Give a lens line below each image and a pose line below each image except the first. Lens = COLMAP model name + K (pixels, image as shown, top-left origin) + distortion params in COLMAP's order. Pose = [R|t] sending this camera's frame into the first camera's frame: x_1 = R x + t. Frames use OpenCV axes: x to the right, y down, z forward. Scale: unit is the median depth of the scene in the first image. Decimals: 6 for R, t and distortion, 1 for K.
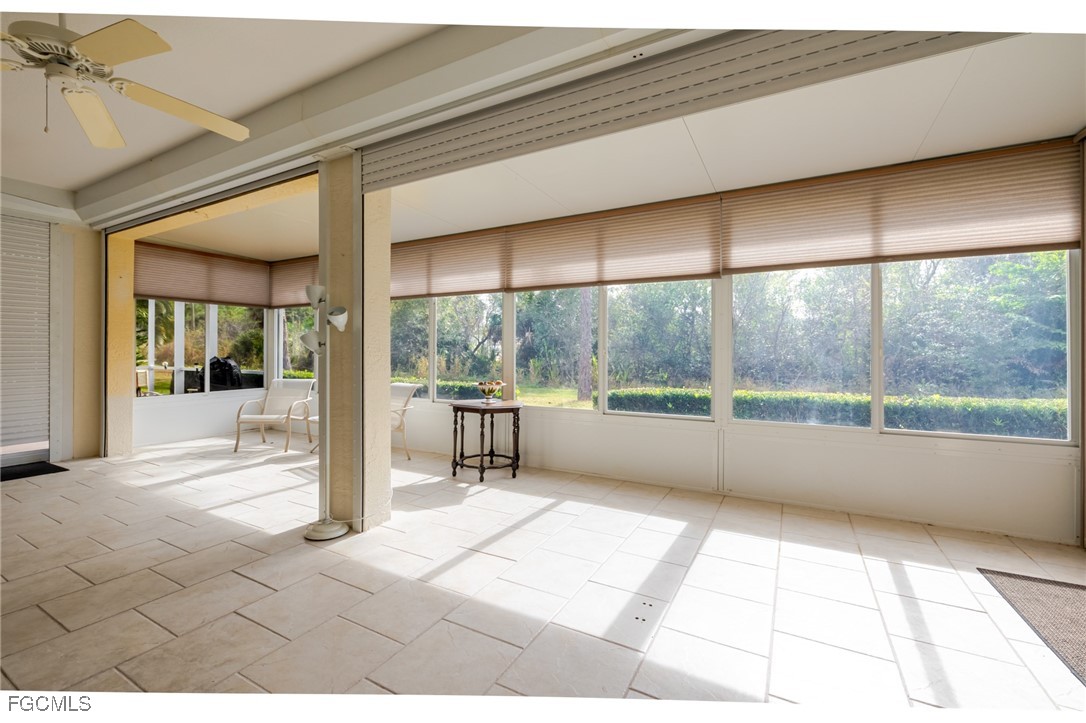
lens RADIAL K [[449.0, 0, 544.4], [0, 449.0, 346.9], [0, 0, 1]] dist [-0.000183, -0.000271]
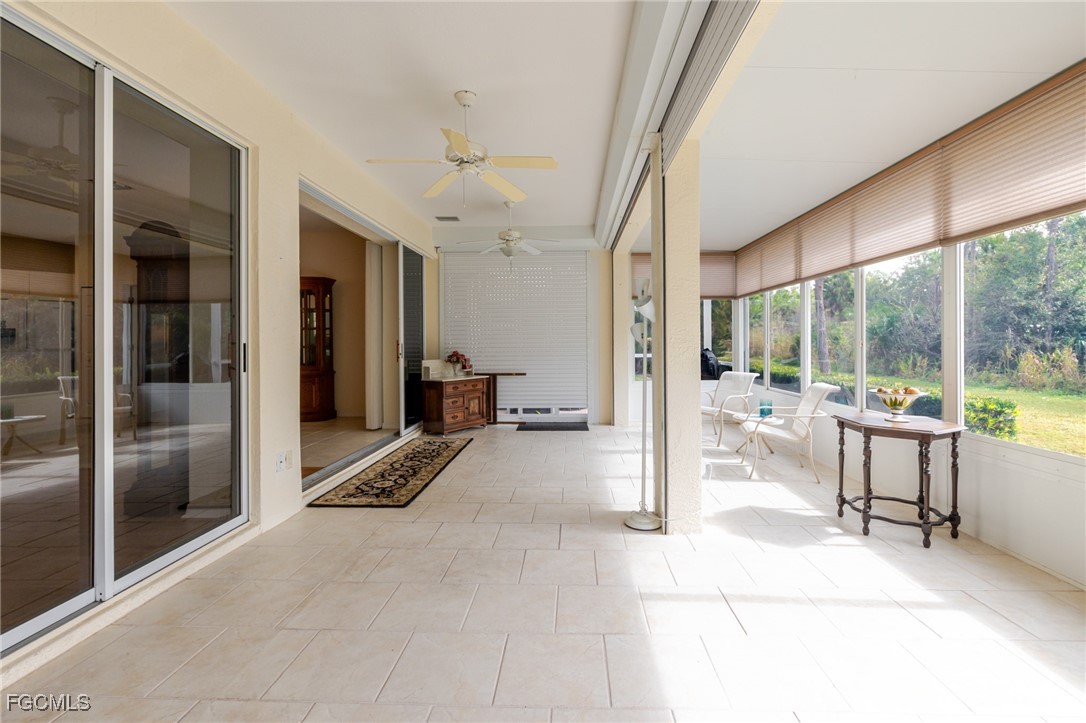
lens RADIAL K [[531.9, 0, 567.0], [0, 531.9, 338.8], [0, 0, 1]] dist [-0.001435, -0.000313]
pose [[0.440842, -0.009223, -0.897537, 0.383716], [0.010786, 0.999929, -0.004978, 0.003826], [0.897520, -0.007487, 0.440910, 0.244972]]
